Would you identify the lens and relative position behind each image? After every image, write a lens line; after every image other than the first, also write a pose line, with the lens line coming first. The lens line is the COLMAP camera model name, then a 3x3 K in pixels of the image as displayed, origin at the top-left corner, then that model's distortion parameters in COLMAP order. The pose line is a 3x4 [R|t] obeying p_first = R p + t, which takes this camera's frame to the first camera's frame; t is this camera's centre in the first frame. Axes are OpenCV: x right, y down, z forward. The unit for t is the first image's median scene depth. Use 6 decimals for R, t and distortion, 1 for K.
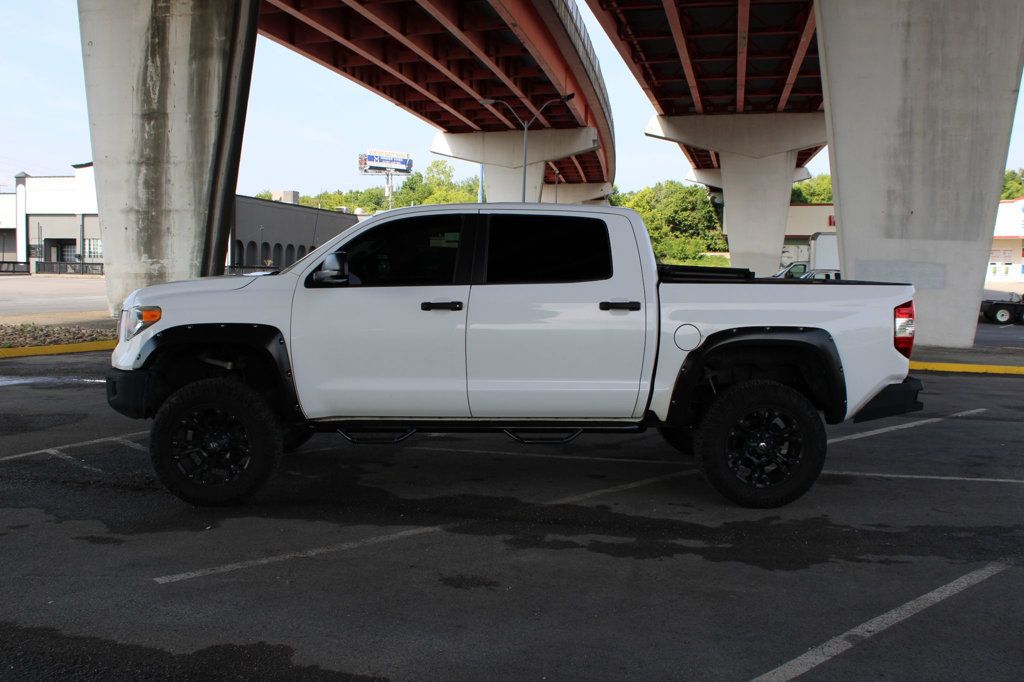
lens RADIAL K [[1021.8, 0, 512.0], [0, 1021.8, 341.0], [0, 0, 1]] dist [-0.163577, 0.230485]
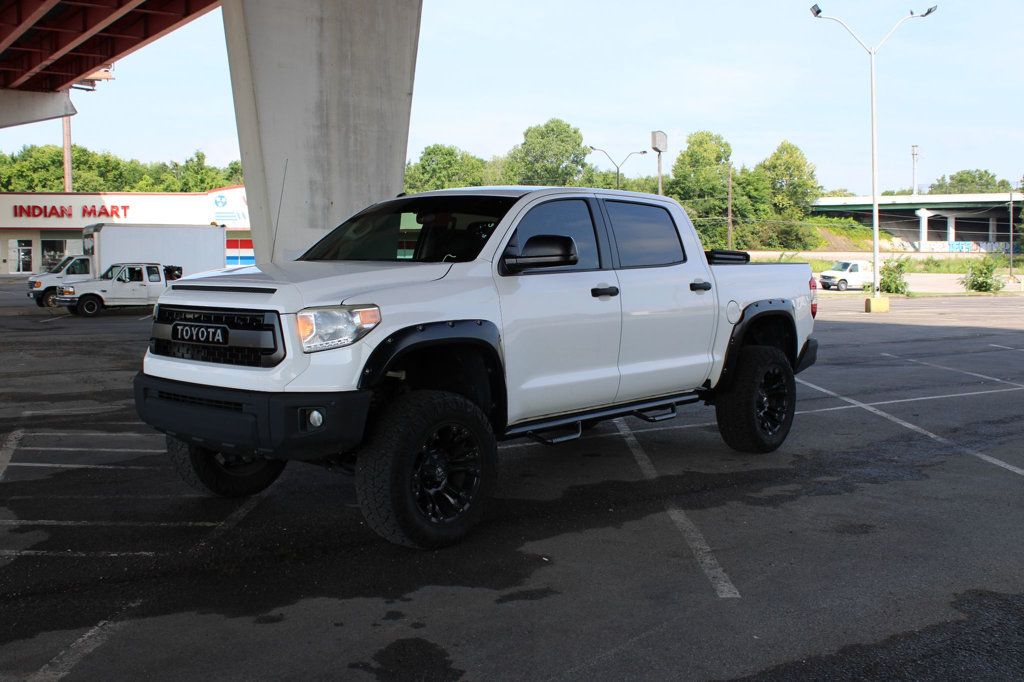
lens RADIAL K [[1069.8, 0, 512.0], [0, 1069.8, 341.0], [0, 0, 1]] dist [-0.089871, 0.033090]
pose [[0.680626, -0.067089, 0.729553, -0.286462], [0.066017, 0.997364, 0.030126, -0.007805], [-0.729651, 0.027659, 0.683260, 0.120108]]
